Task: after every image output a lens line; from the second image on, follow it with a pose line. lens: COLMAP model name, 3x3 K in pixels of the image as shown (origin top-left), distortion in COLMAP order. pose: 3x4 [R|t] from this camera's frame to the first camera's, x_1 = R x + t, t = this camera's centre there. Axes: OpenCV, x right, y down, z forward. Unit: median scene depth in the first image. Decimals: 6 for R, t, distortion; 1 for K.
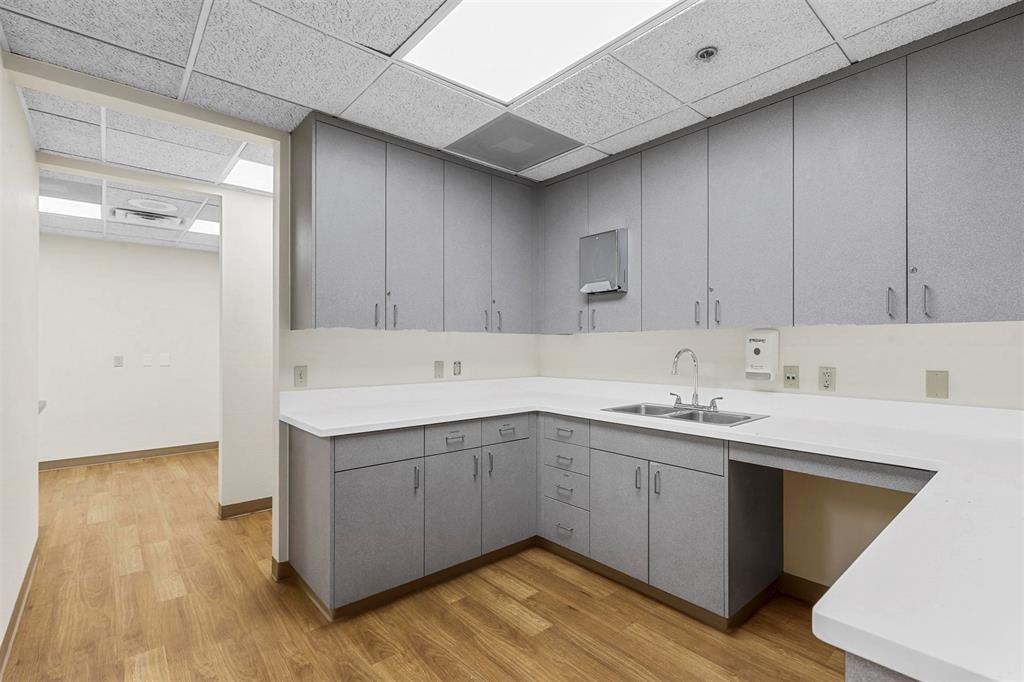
lens RADIAL K [[463.9, 0, 510.9], [0, 463.9, 343.5], [0, 0, 1]] dist [-0.000339, -0.000185]
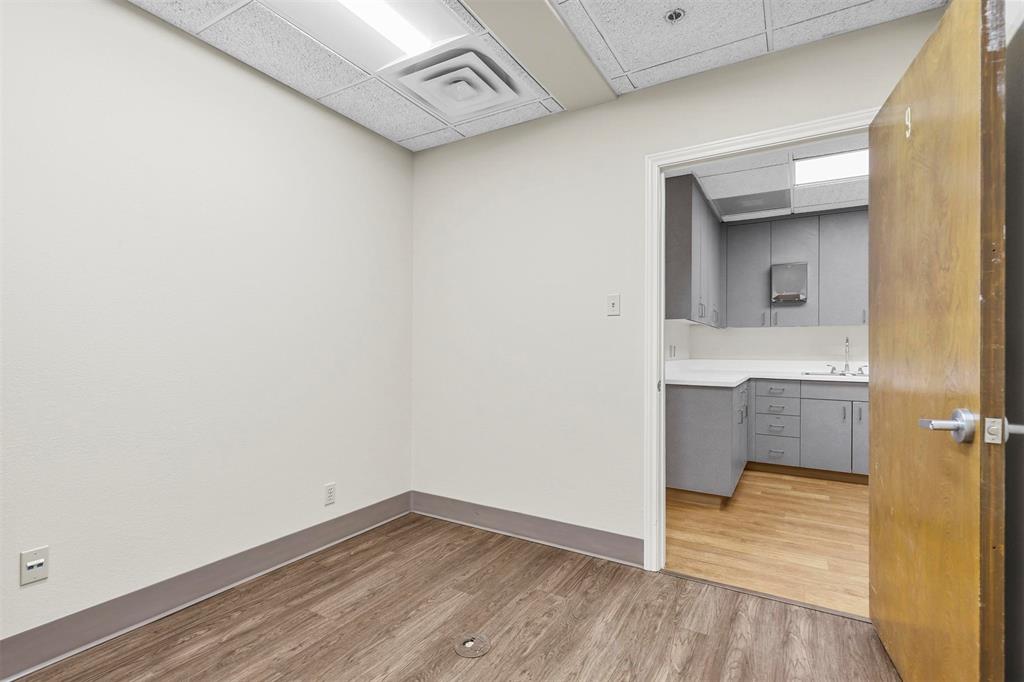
lens RADIAL K [[459.9, 0, 515.4], [0, 459.9, 342.9], [0, 0, 1]] dist [-0.010361, -0.000322]
pose [[0.955336, 0.011661, 0.295291, -1.358117], [-0.010747, 0.999931, -0.004718, 0.056112], [-0.295326, 0.001334, 0.955396, -0.242647]]
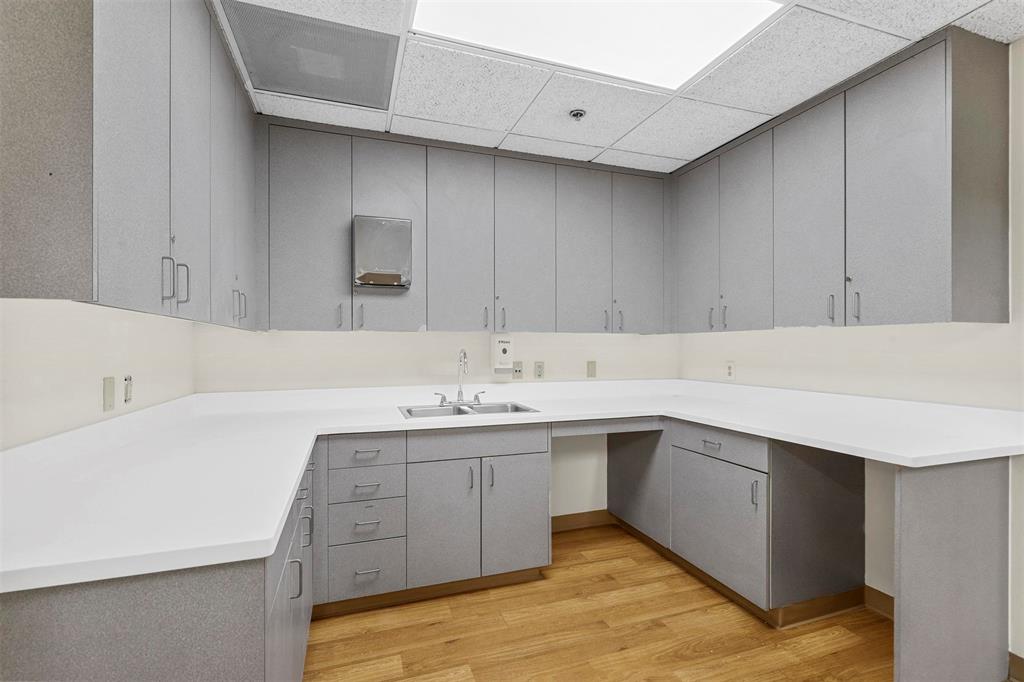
lens RADIAL K [[463.9, 0, 510.9], [0, 463.9, 343.5], [0, 0, 1]] dist [-0.000339, -0.000185]
pose [[0.375933, 0.004437, 0.926636, -0.622265], [-0.002855, 0.999989, -0.003630, 0.001346], [-0.926642, -0.001281, 0.375942, 0.533836]]
